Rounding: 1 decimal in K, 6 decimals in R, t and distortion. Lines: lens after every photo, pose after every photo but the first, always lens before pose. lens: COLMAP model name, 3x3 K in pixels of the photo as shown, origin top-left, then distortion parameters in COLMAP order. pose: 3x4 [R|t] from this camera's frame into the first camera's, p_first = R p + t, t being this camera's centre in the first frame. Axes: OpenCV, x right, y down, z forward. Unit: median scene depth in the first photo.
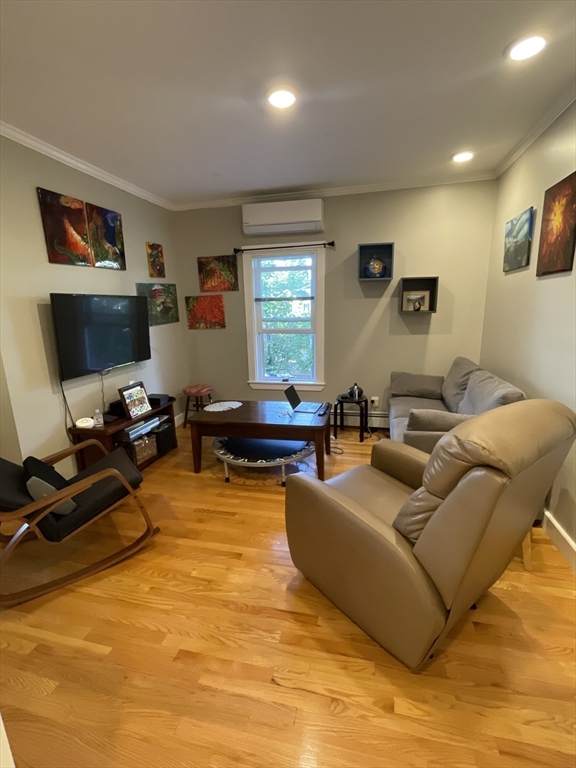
lens RADIAL K [[353.2, 0, 290.4], [0, 353.2, 384.2], [0, 0, 1]] dist [0.004432, -0.003966]
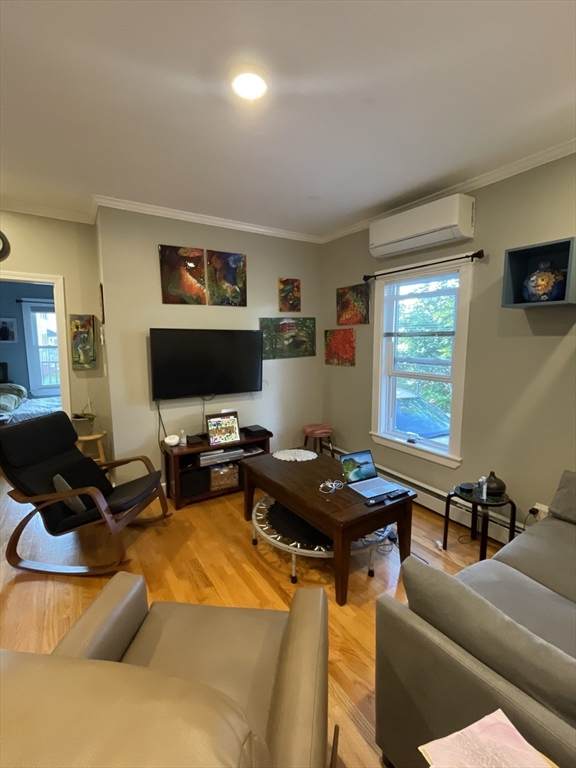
lens RADIAL K [[353.2, 0, 288.5], [0, 353.2, 383.8], [0, 0, 1]] dist [0.004432, -0.003966]
pose [[0.720676, 0.111722, -0.684210, 0.340231], [-0.168722, 0.985521, -0.016792, -0.084984], [0.672427, 0.127543, 0.729091, 0.302595]]
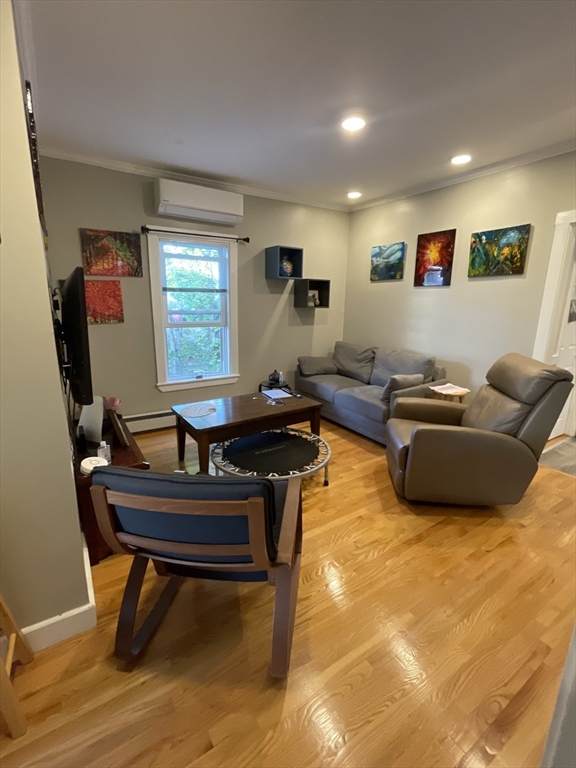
lens RADIAL K [[353.2, 0, 295.7], [0, 353.2, 383.8], [0, 0, 1]] dist [0.004432, -0.003966]
pose [[0.682361, -0.139935, 0.717497, -0.591373], [0.127666, 0.989235, 0.071518, -0.031928], [-0.719781, 0.042799, 0.692881, 0.187829]]
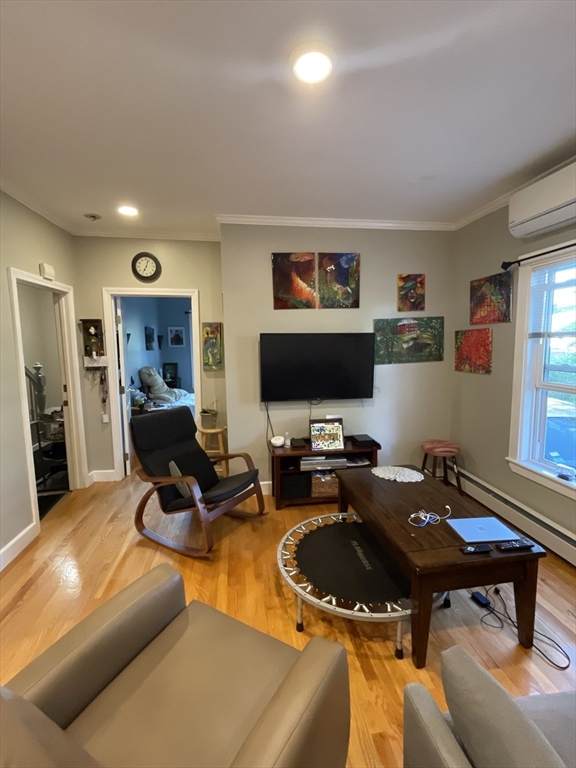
lens RADIAL K [[353.2, 0, 287.1], [0, 353.2, 382.2], [0, 0, 1]] dist [0.004432, -0.003966]
pose [[0.364290, 0.126479, -0.922657, 0.370509], [-0.202650, 0.977760, 0.054020, -0.113808], [0.908970, 0.167298, 0.381819, 0.415652]]
